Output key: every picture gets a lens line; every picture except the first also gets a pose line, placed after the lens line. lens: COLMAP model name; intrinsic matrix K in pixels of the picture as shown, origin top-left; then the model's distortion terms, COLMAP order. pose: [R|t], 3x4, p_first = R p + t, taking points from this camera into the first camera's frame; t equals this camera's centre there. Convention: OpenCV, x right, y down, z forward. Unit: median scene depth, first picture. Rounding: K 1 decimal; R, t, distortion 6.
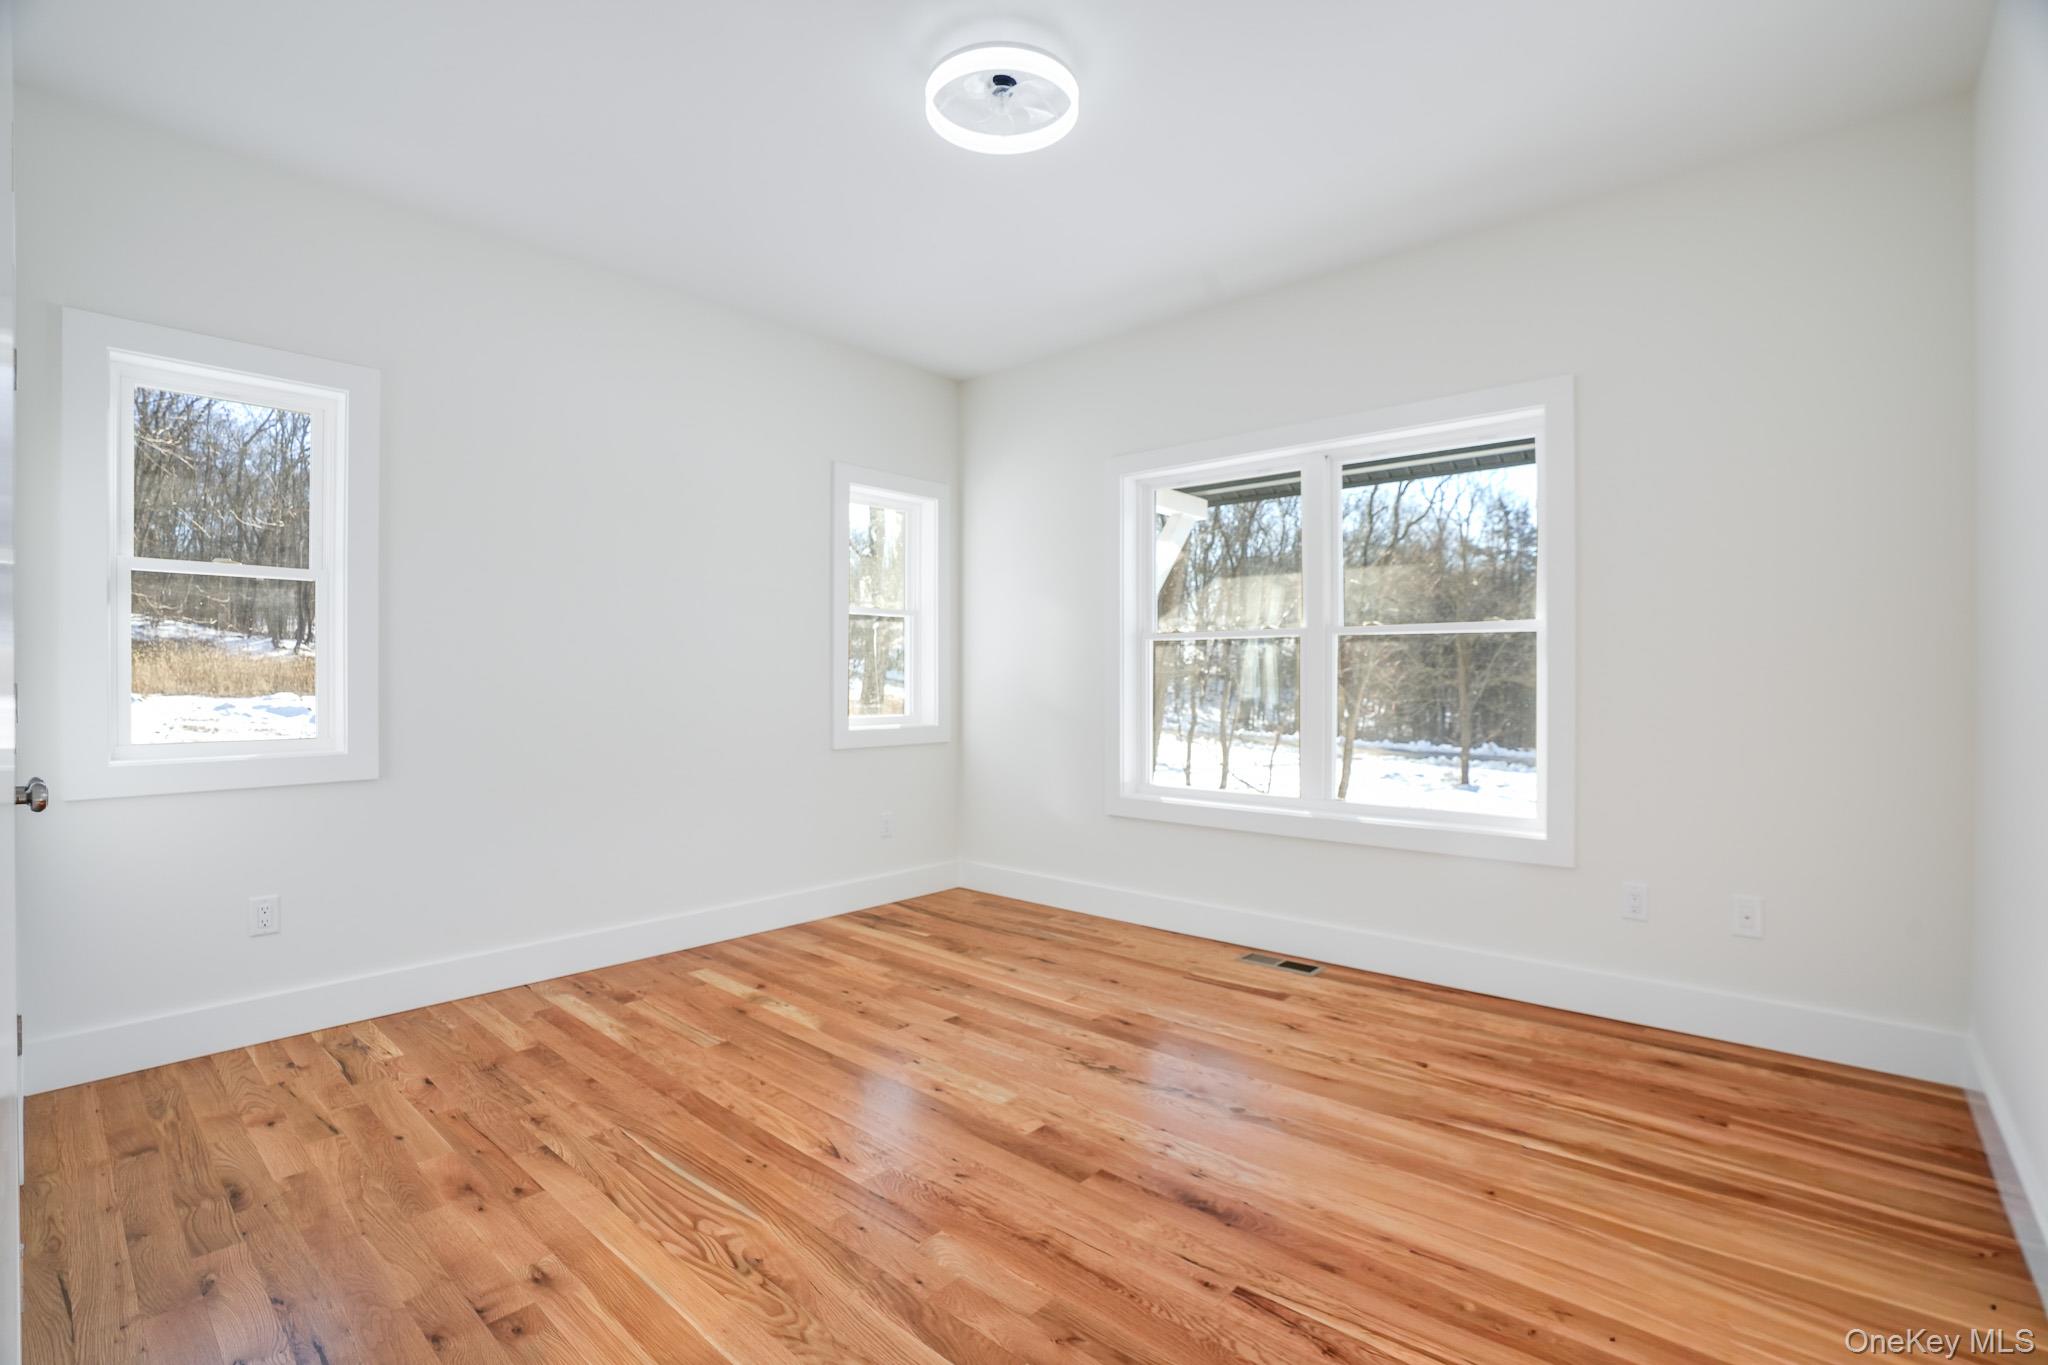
lens RADIAL K [[939.3, 0, 1006.9], [0, 939.3, 677.7], [0, 0, 1]] dist [-0.039435, 0.014326]
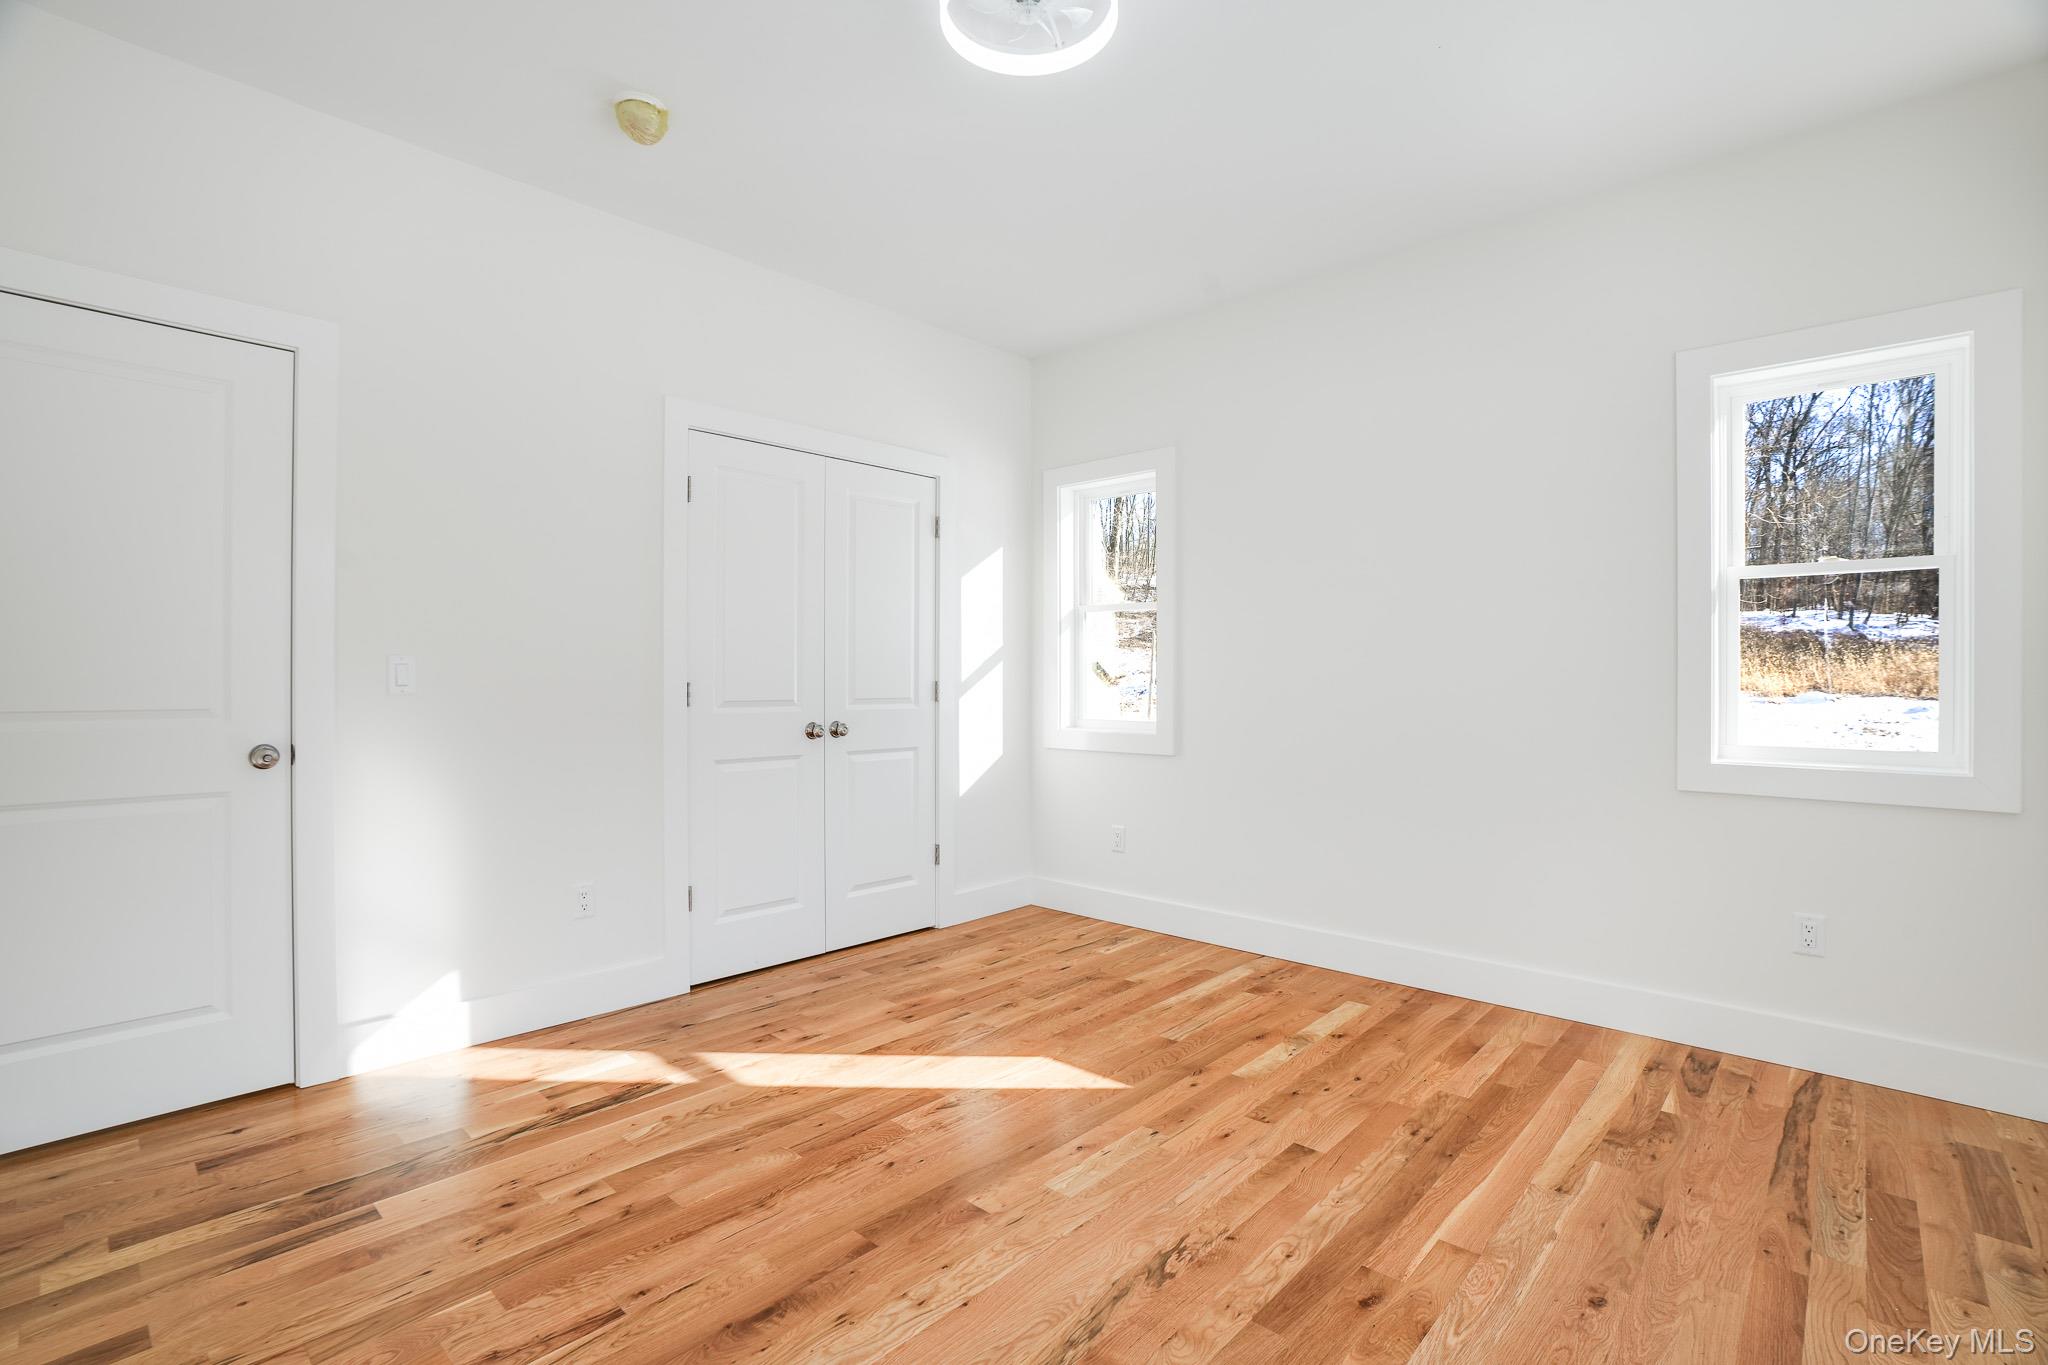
lens RADIAL K [[939.3, 0, 1007.1], [0, 939.3, 686.7], [0, 0, 1]] dist [-0.039435, 0.014326]
pose [[-0.027337, 0.002281, -0.999624, 0.703415], [0.005436, 0.999983, 0.002133, 0.006543], [0.999611, -0.005376, -0.027349, 0.842802]]
